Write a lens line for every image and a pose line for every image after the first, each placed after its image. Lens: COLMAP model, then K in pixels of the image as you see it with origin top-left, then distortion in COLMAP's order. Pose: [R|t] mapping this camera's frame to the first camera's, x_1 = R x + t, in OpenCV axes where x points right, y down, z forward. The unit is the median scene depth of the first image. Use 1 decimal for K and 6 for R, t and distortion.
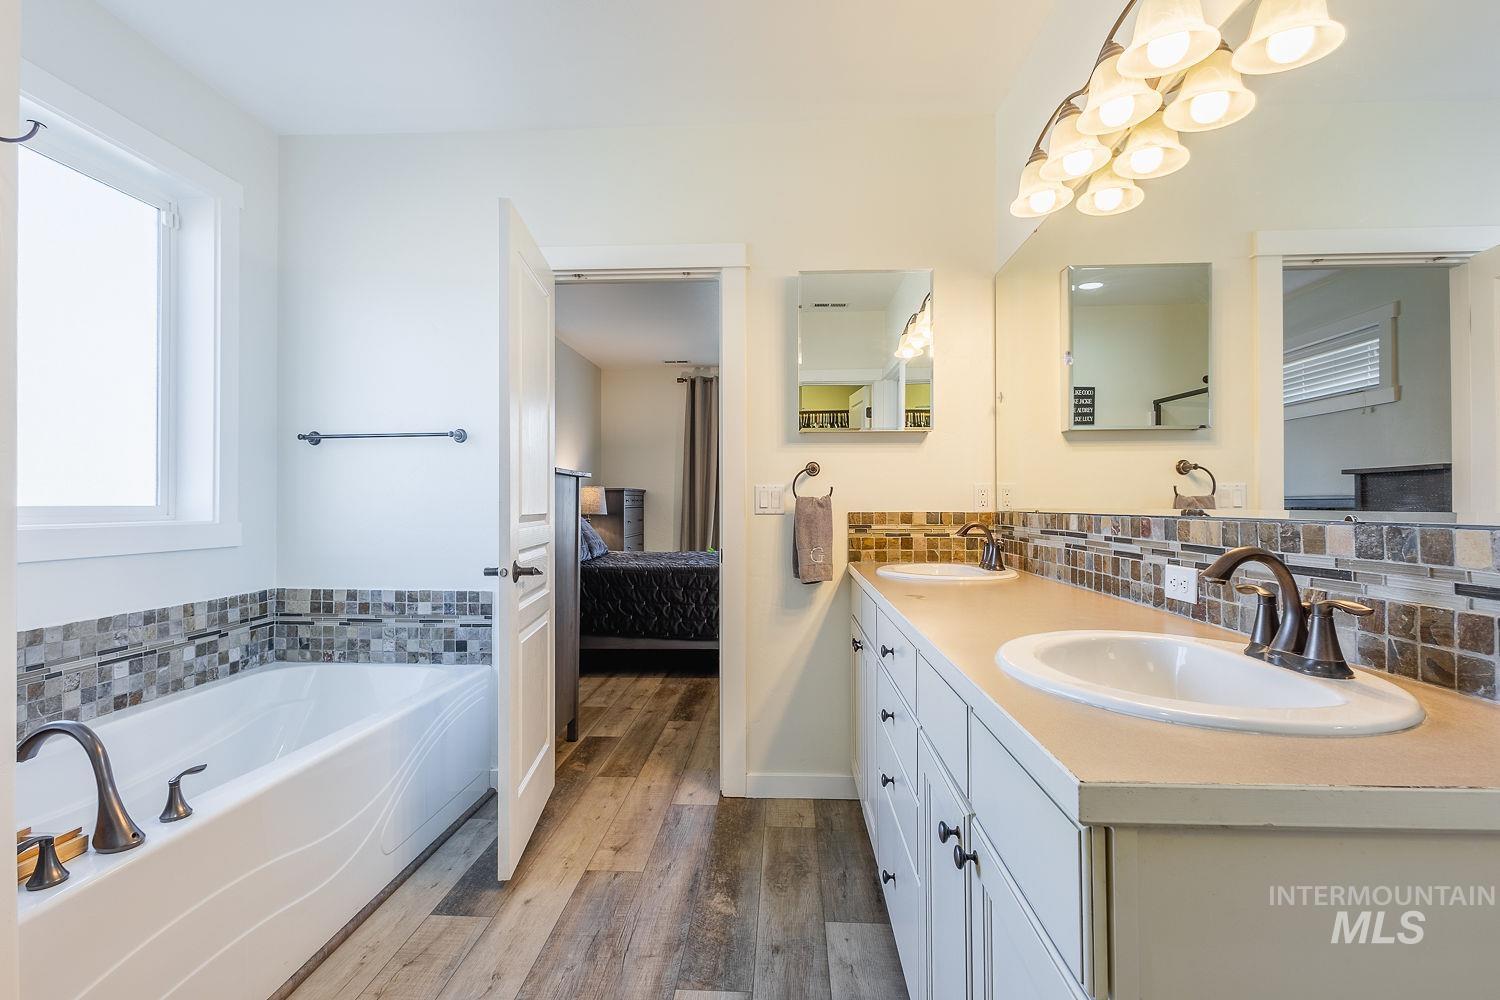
lens RADIAL K [[701.7, 0, 751.0], [0, 701.7, 499.8], [0, 0, 1]] dist [0.012706, -0.006194]
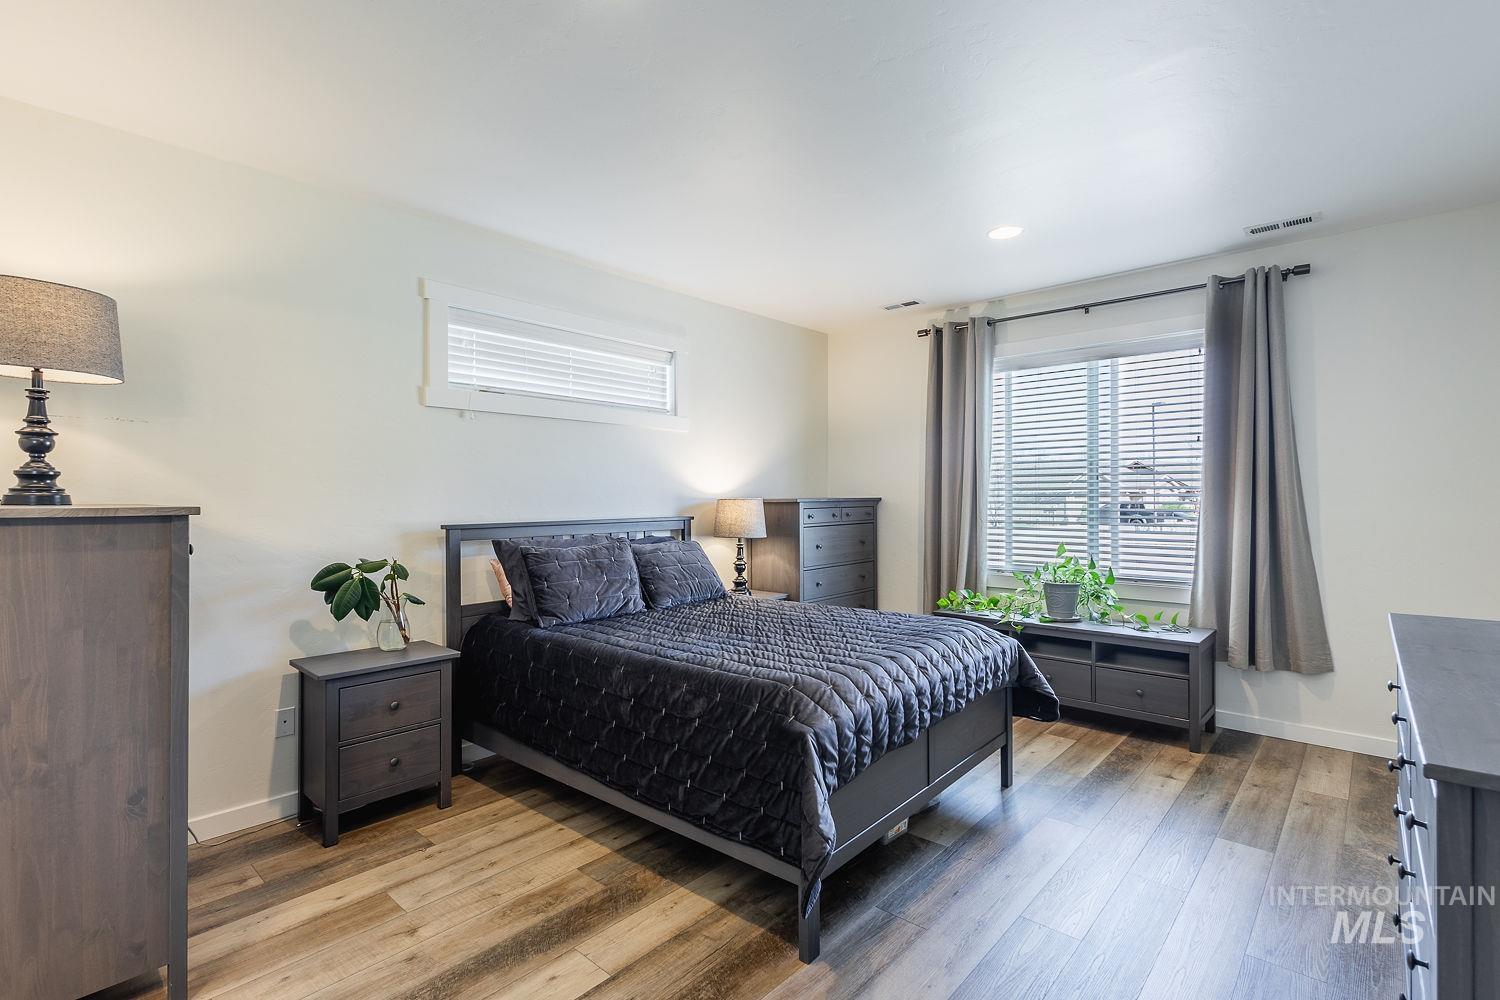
lens RADIAL K [[698.7, 0, 750.0], [0, 698.7, 500.0], [0, 0, 1]] dist [0.008553, -0.000469]
pose [[0.777837, 0.000413, -0.628467, 0.213840], [0.007374, 0.999925, 0.009783, -0.022505], [0.628423, -0.012244, 0.777775, 0.430752]]
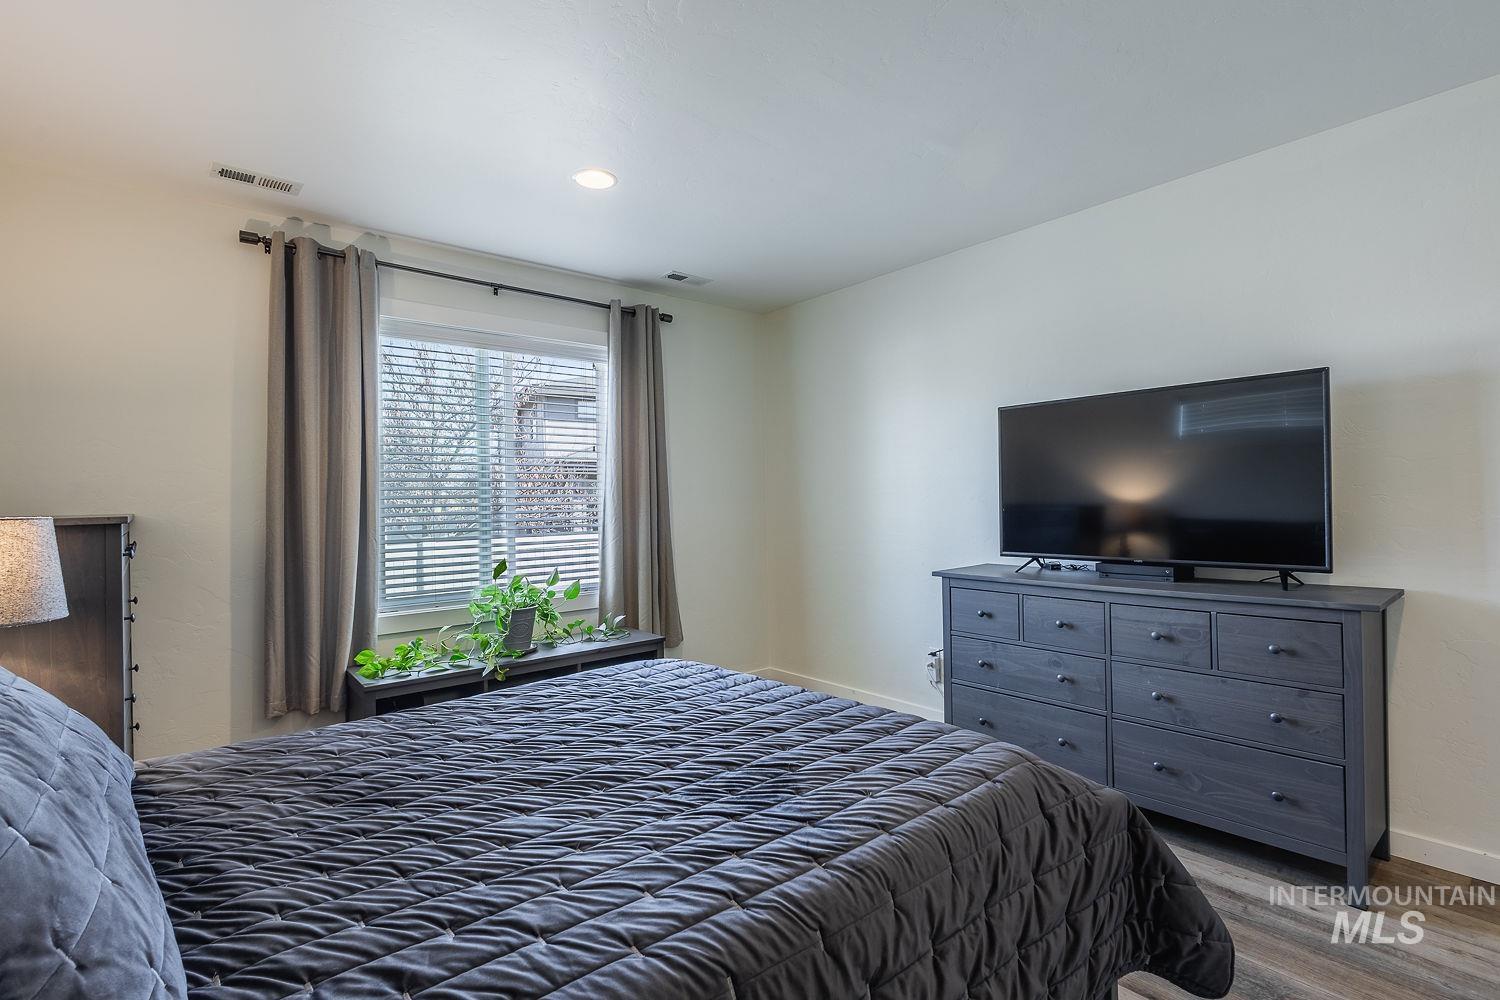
lens RADIAL K [[698.7, 0, 750.0], [0, 698.7, 500.0], [0, 0, 1]] dist [0.008553, -0.000469]
pose [[0.731840, -0.013790, 0.681337, -0.187938], [0.015097, 0.999878, 0.004021, -0.020714], [-0.681310, 0.007344, 0.731958, 0.583291]]
